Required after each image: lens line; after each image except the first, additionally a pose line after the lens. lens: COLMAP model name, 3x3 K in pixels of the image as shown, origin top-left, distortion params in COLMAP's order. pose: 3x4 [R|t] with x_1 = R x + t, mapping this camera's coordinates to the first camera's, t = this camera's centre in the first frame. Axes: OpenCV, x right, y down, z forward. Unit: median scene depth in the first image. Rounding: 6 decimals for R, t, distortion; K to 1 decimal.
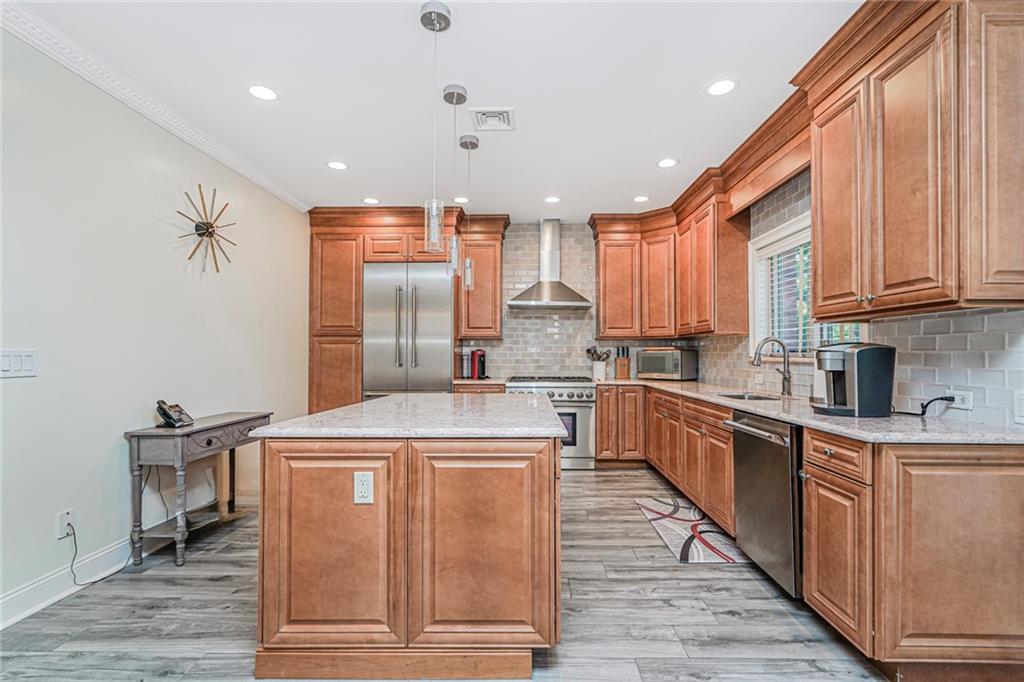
lens RADIAL K [[458.4, 0, 532.8], [0, 458.4, 350.9], [0, 0, 1]] dist [-0.016524, 0.006997]
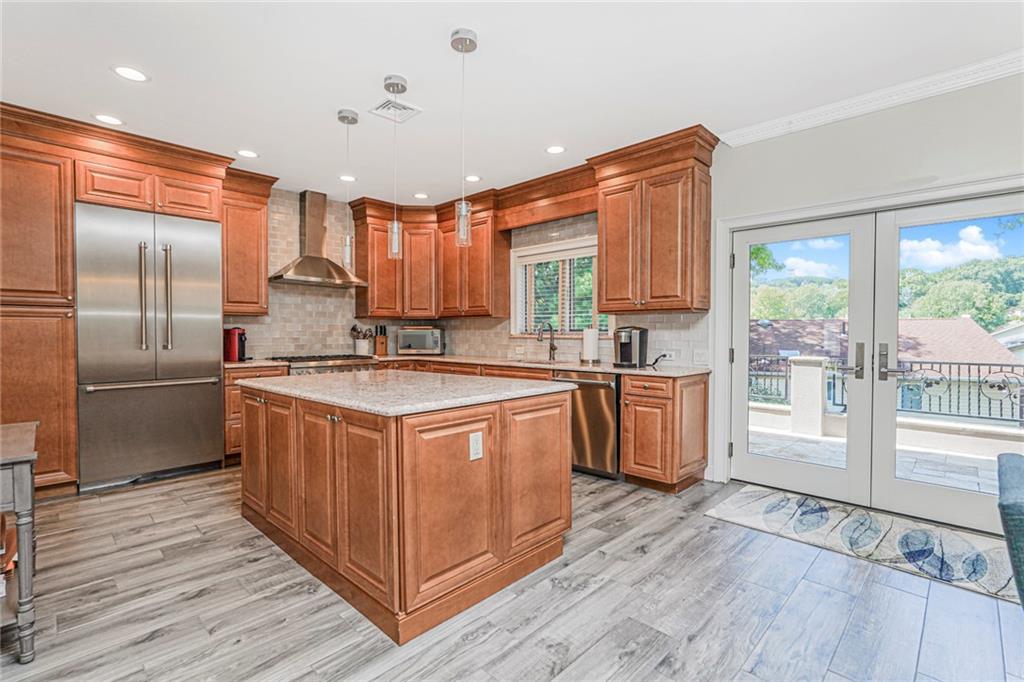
lens RADIAL K [[458.4, 0, 508.7], [0, 458.4, 342.5], [0, 0, 1]] dist [-0.016524, 0.006997]
pose [[0.698581, -0.016104, 0.715350, -0.518341], [-0.006174, 0.999574, 0.028532, -0.002439], [-0.715505, -0.024348, 0.698184, 0.049215]]
